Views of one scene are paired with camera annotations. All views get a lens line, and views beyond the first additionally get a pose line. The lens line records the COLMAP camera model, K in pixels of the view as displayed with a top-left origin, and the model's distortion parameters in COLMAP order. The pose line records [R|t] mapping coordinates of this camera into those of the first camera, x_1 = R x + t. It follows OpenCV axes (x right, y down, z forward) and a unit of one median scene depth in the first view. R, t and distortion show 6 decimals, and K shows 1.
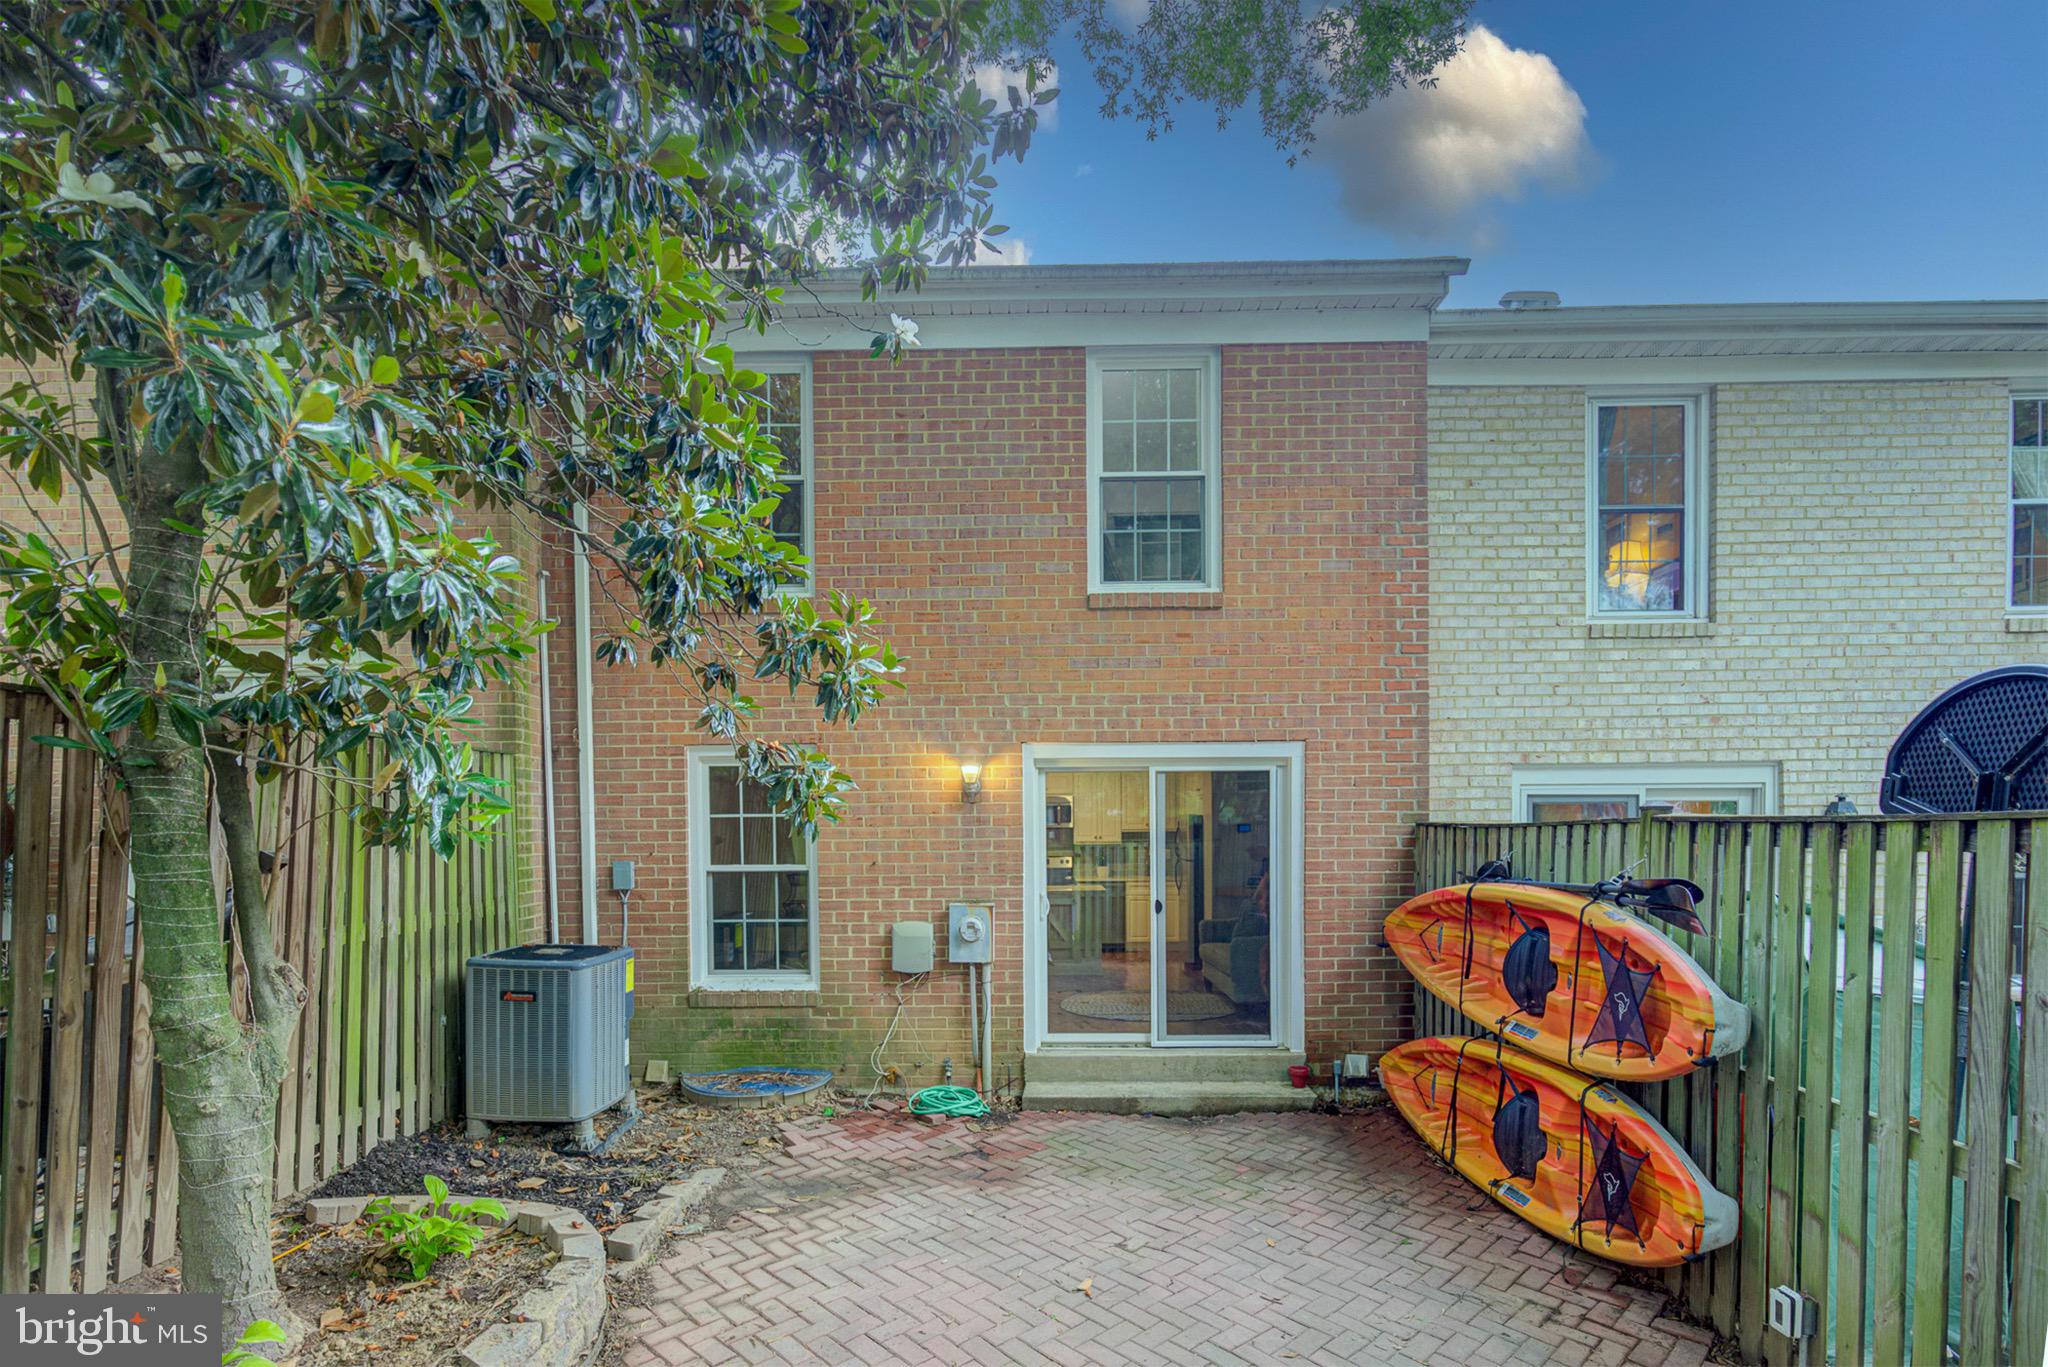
lens RADIAL K [[957.4, 0, 1024.0], [0, 957.4, 654.1], [0, 0, 1]] dist [0.004122, -0.000090]
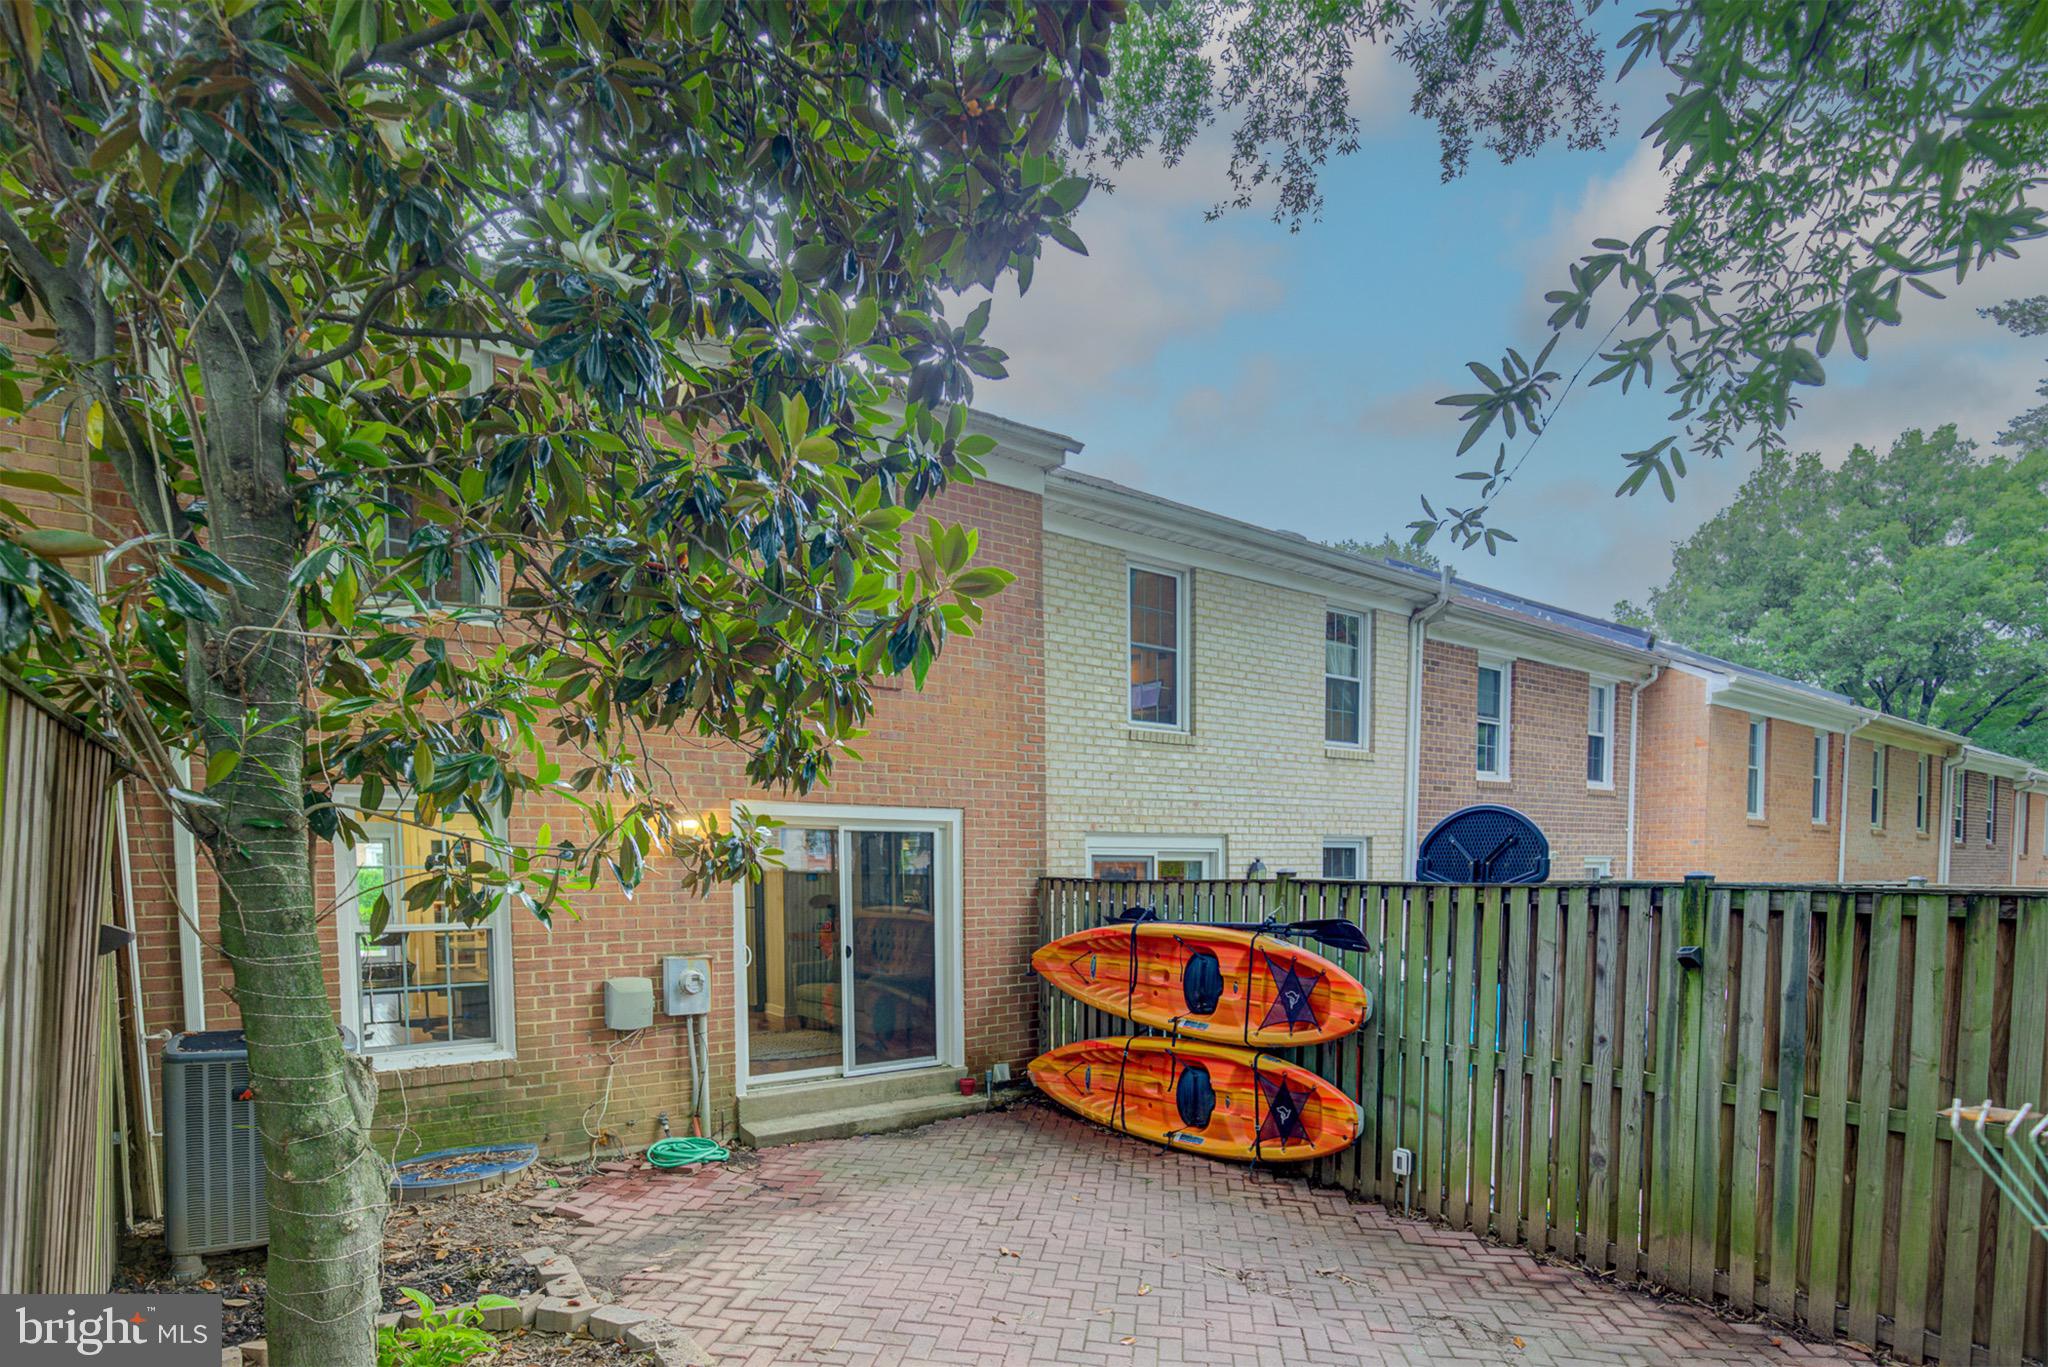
lens RADIAL K [[920.2, 0, 1024.7], [0, 920.2, 680.1], [0, 0, 1]] dist [0.001293, 0.000446]
pose [[0.827676, 0.118795, 0.548489, -0.345602], [-0.105114, 0.992858, -0.056421, -0.015079], [-0.551275, -0.010955, 0.834252, -0.014187]]
